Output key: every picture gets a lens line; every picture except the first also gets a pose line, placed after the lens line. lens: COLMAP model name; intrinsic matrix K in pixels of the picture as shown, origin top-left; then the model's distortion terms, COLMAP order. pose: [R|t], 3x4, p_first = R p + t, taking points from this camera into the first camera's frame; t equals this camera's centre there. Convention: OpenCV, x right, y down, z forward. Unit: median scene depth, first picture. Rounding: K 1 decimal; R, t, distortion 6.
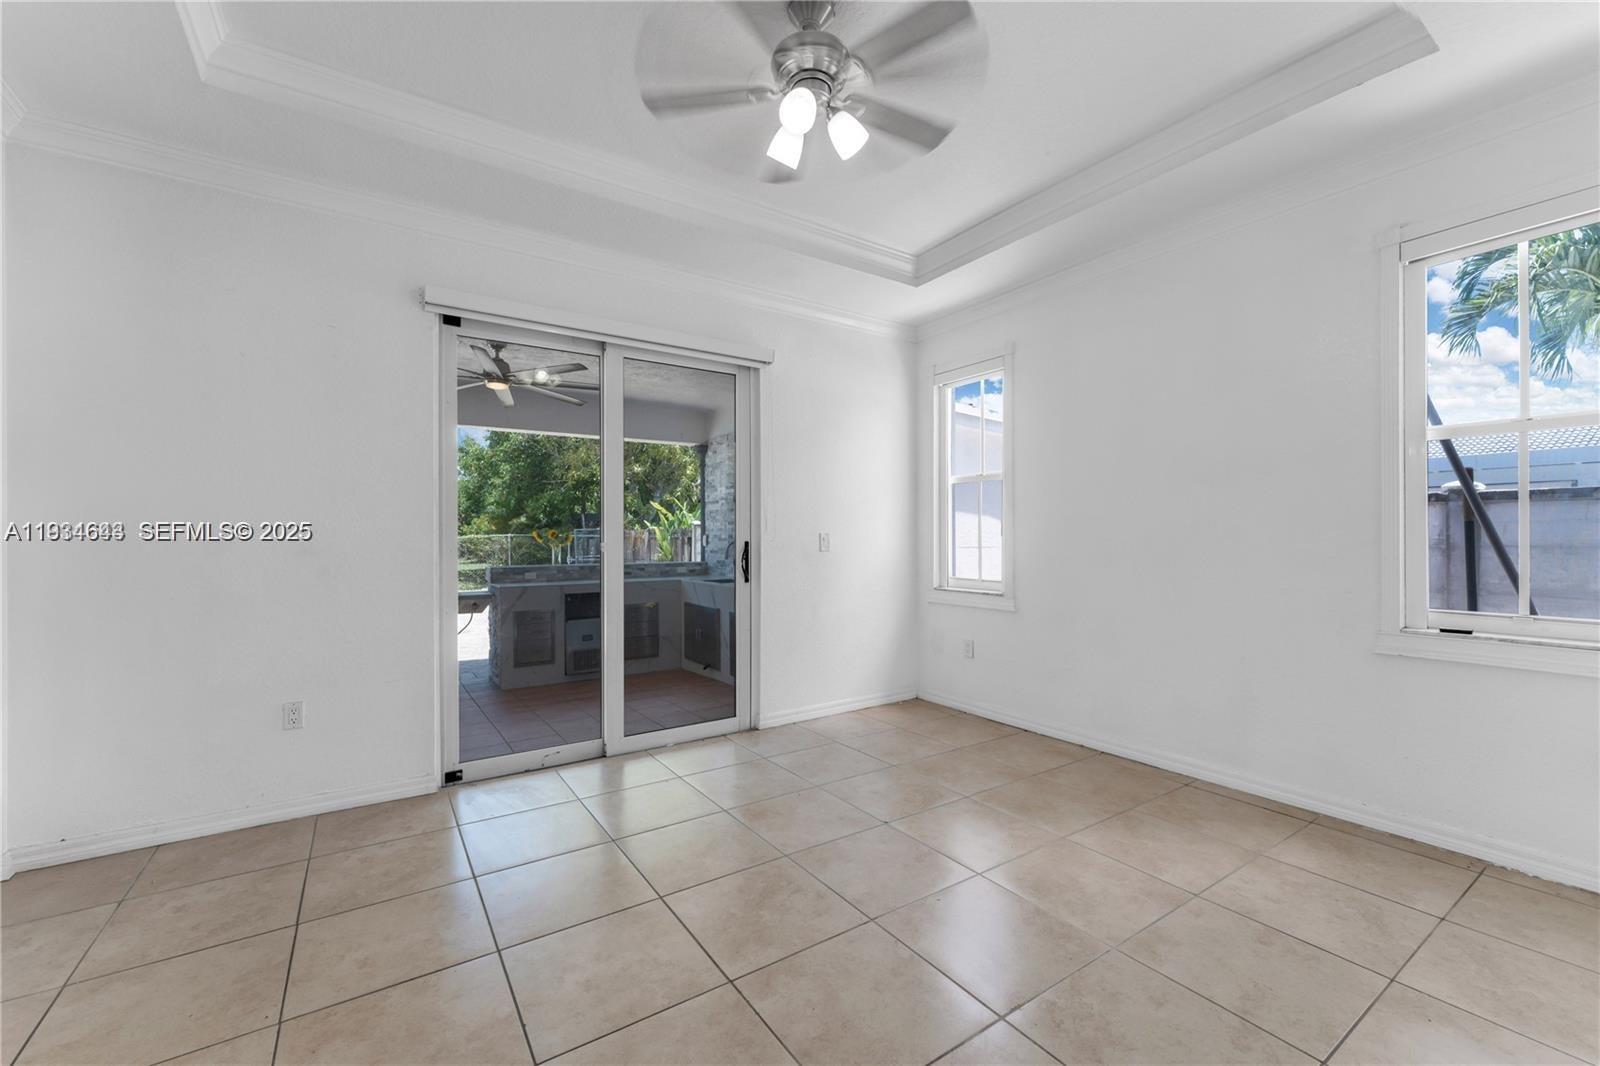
lens RADIAL K [[639.8, 0, 810.1], [0, 639.8, 537.3], [0, 0, 1]] dist [0.000182, 0.000264]
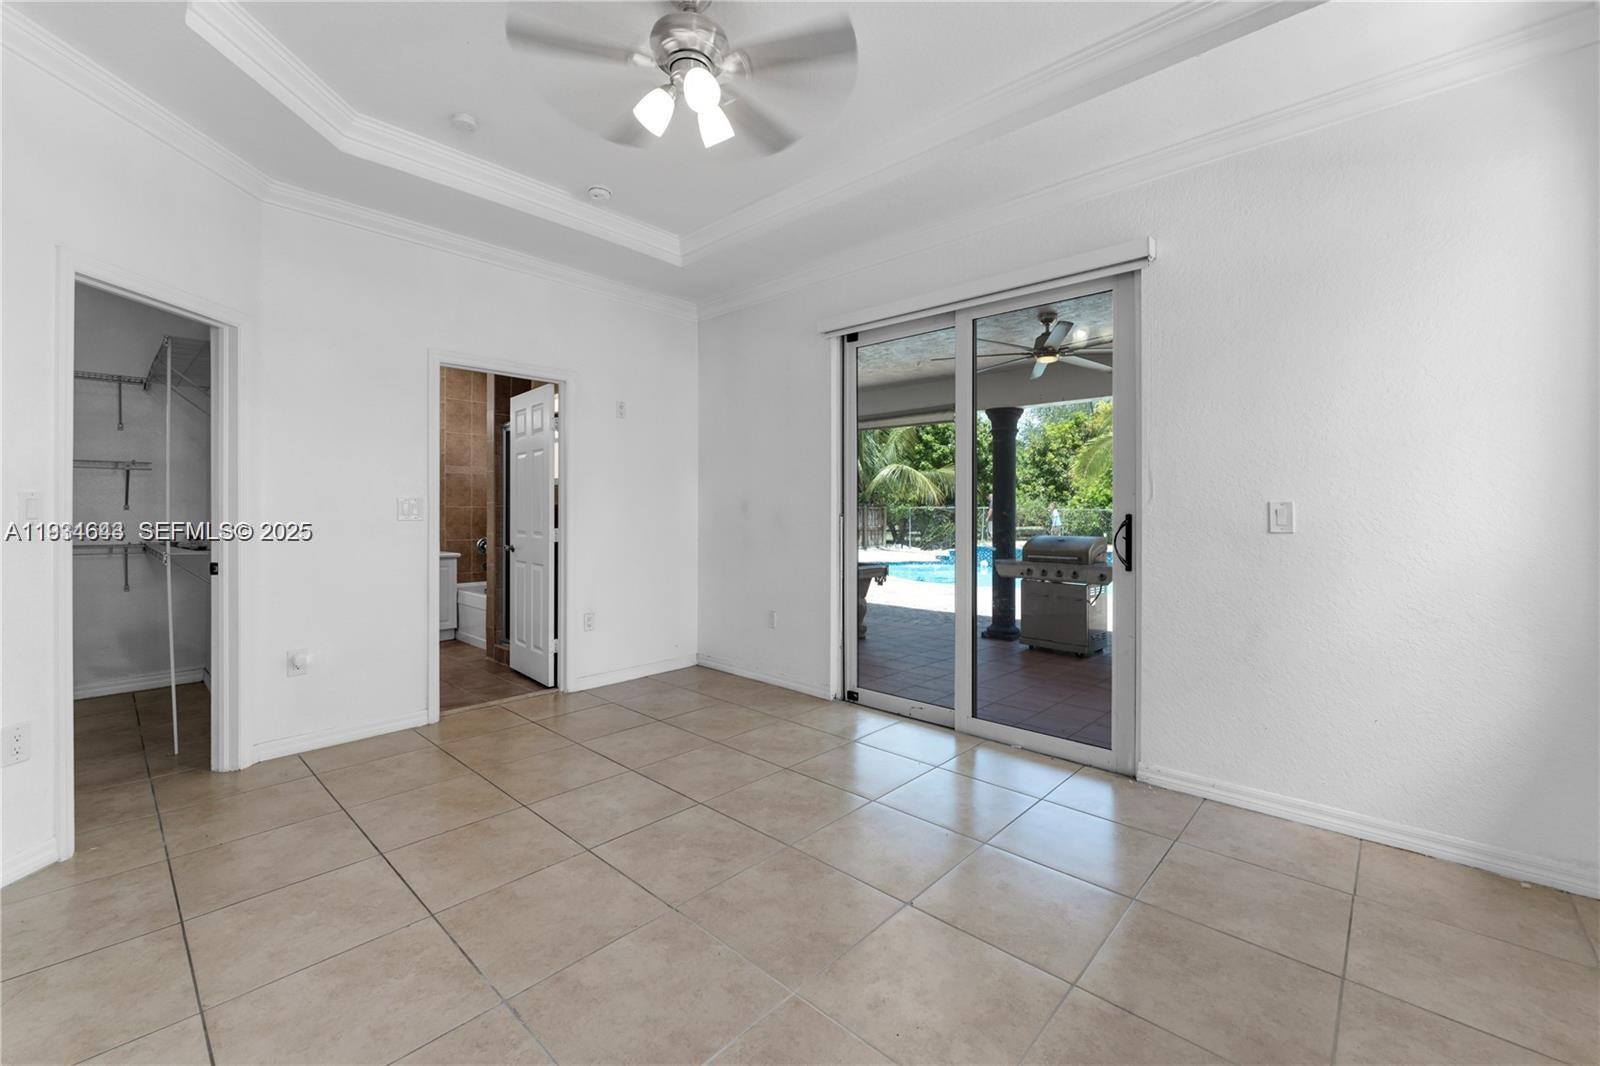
lens RADIAL K [[639.8, 0, 783.4], [0, 639.8, 507.6], [0, 0, 1]] dist [0.000182, 0.000264]
pose [[0.235792, 0.001389, -0.971803, 0.570050], [-0.005565, 0.999985, 0.000079, 0.001100], [0.971788, 0.005390, 0.235796, 0.501701]]
